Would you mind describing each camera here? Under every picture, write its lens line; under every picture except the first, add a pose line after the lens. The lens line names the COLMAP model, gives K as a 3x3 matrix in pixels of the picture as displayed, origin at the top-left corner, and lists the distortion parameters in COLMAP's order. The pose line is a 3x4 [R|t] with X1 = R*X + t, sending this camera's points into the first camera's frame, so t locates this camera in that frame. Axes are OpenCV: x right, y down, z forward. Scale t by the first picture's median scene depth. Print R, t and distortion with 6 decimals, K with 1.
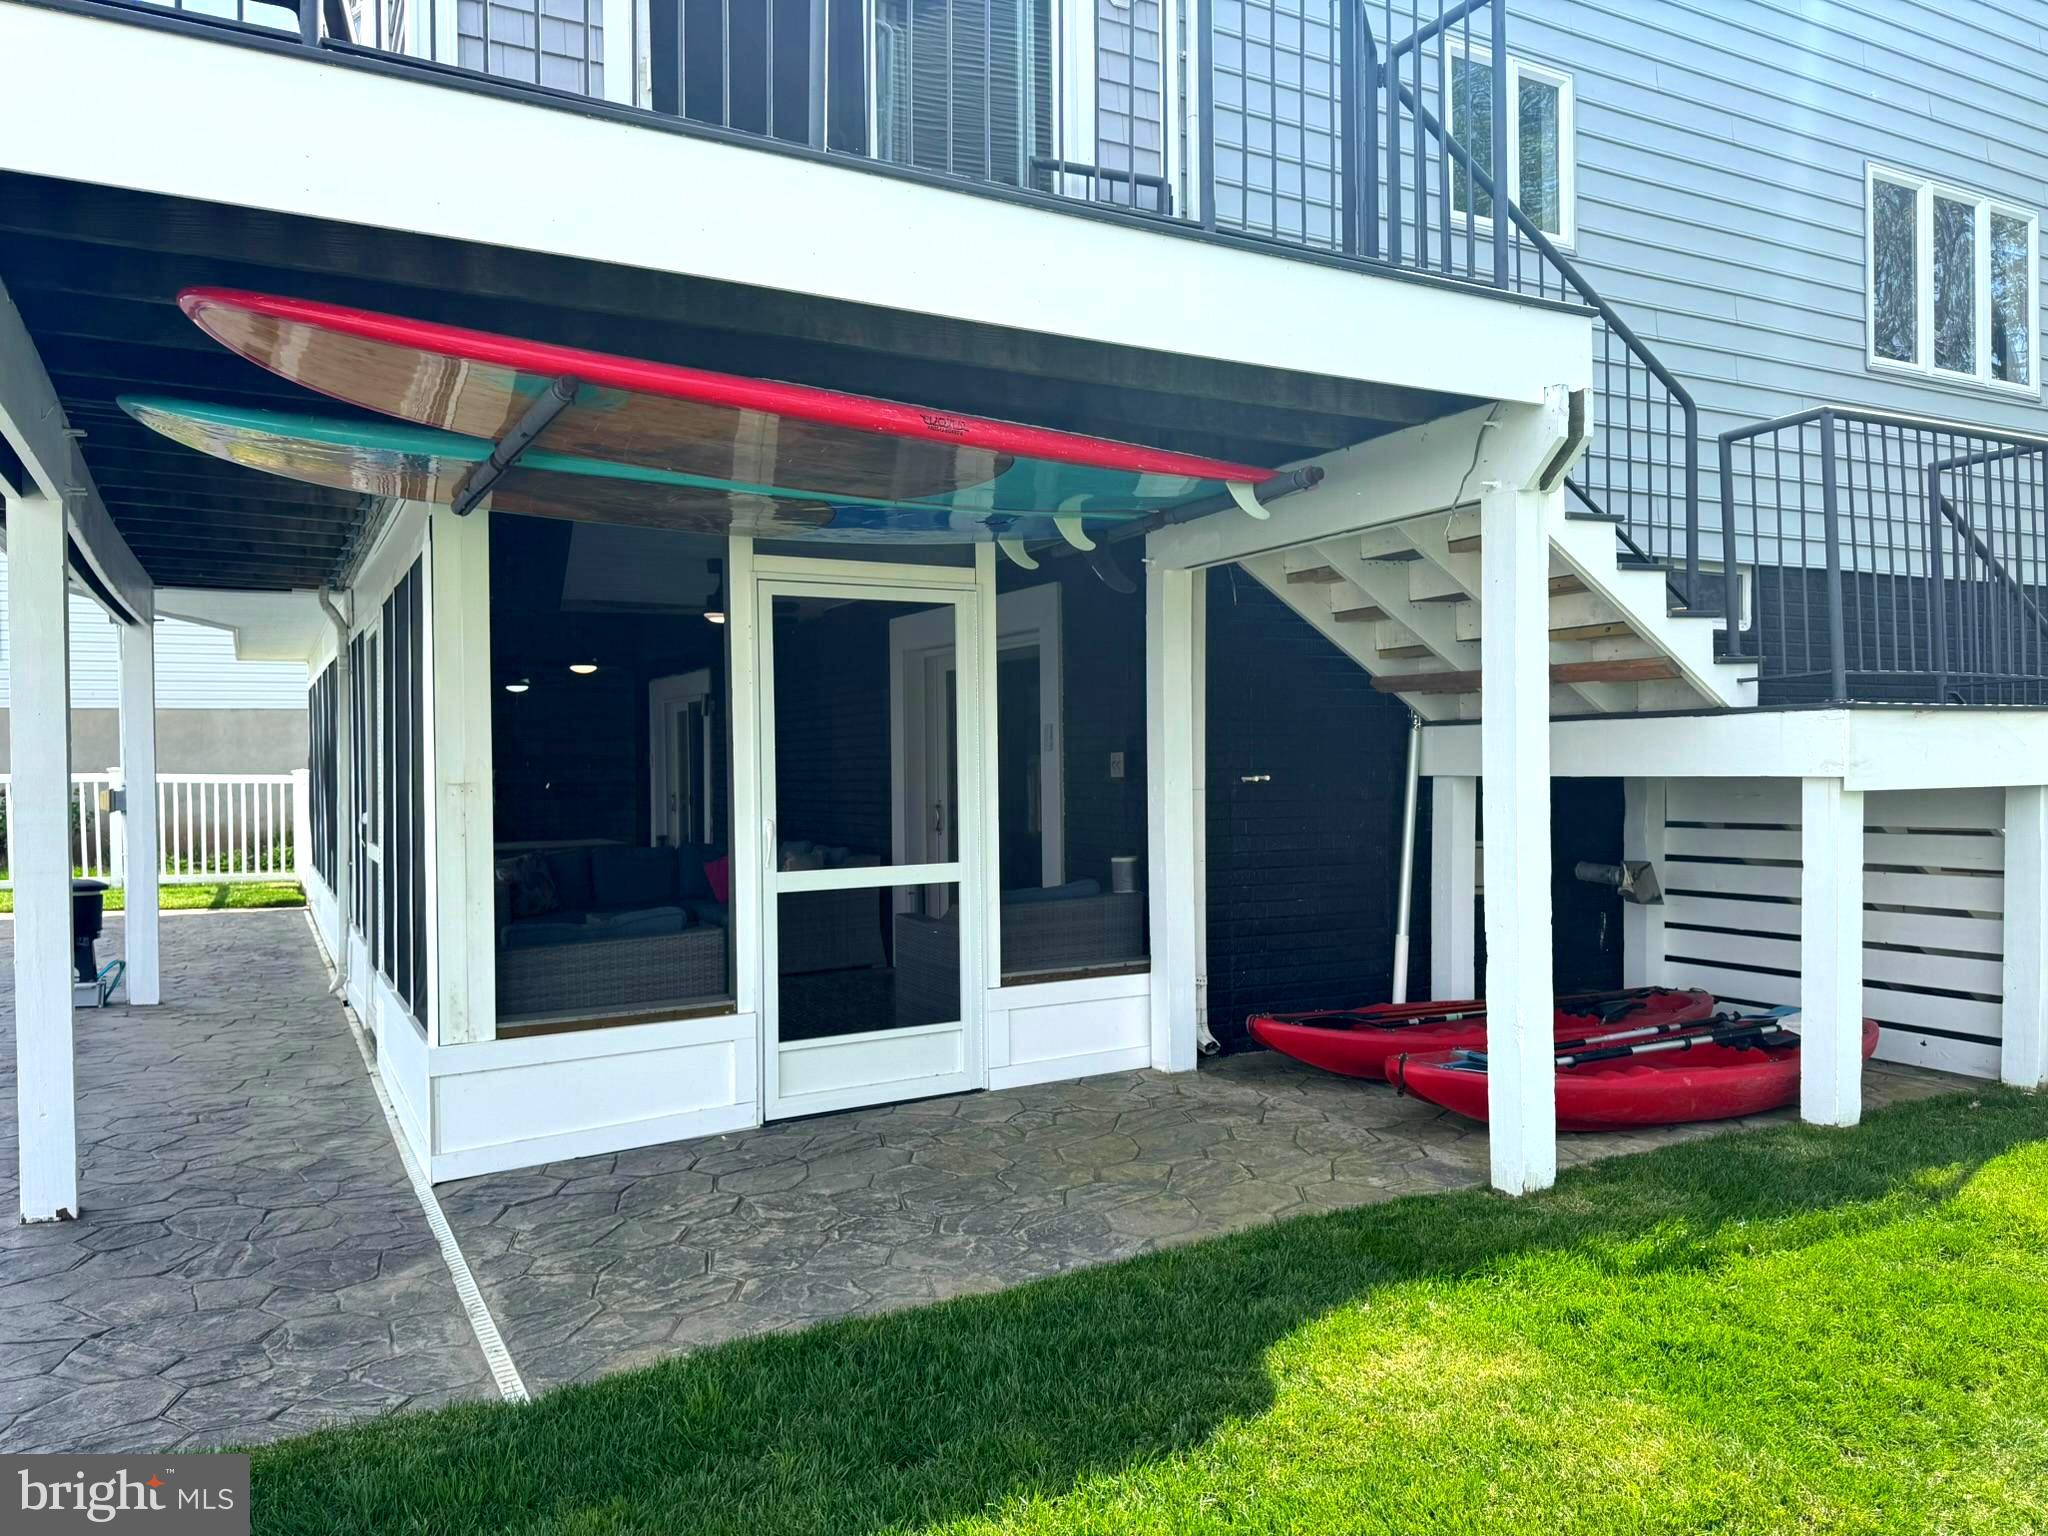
lens RADIAL K [[1421.2, 0, 1028.4], [0, 1421.2, 763.2], [0, 0, 1]] dist [0.154038, -0.257843]
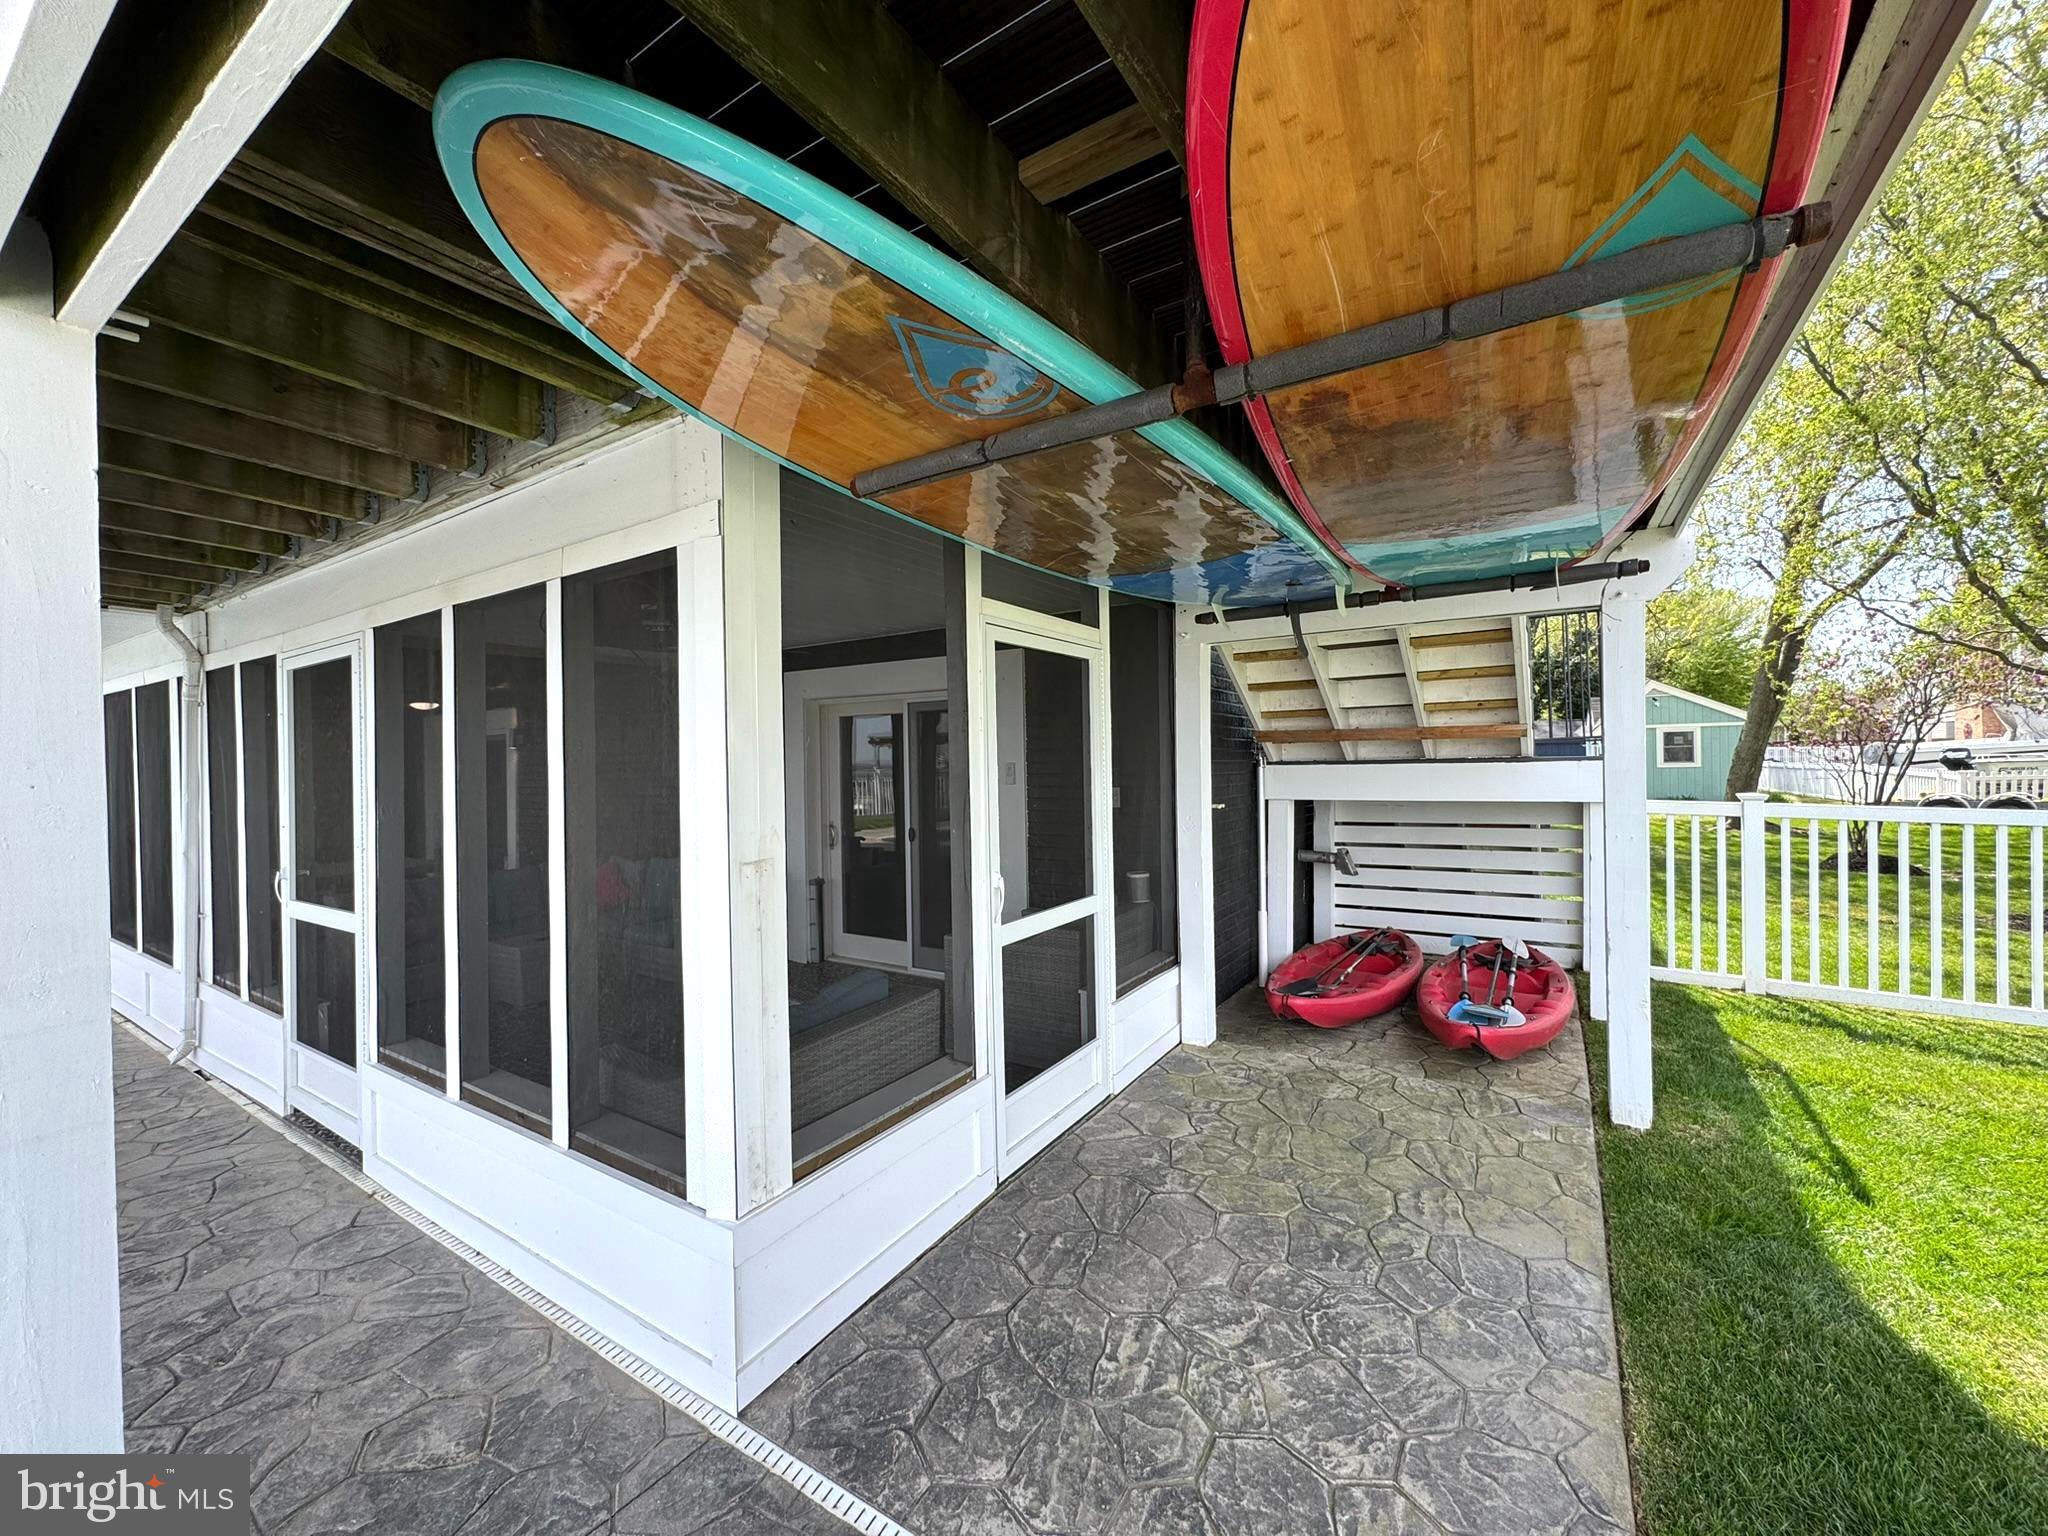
lens RADIAL K [[814.6, 0, 1024.0], [0, 814.6, 768.0], [0, 0, 1]] dist [-0.001722, -0.000184]
pose [[0.876104, -0.005405, 0.482091, -0.471386], [0.007309, 0.999971, -0.002070, -0.032449], [-0.482066, 0.005337, 0.876119, 0.558453]]
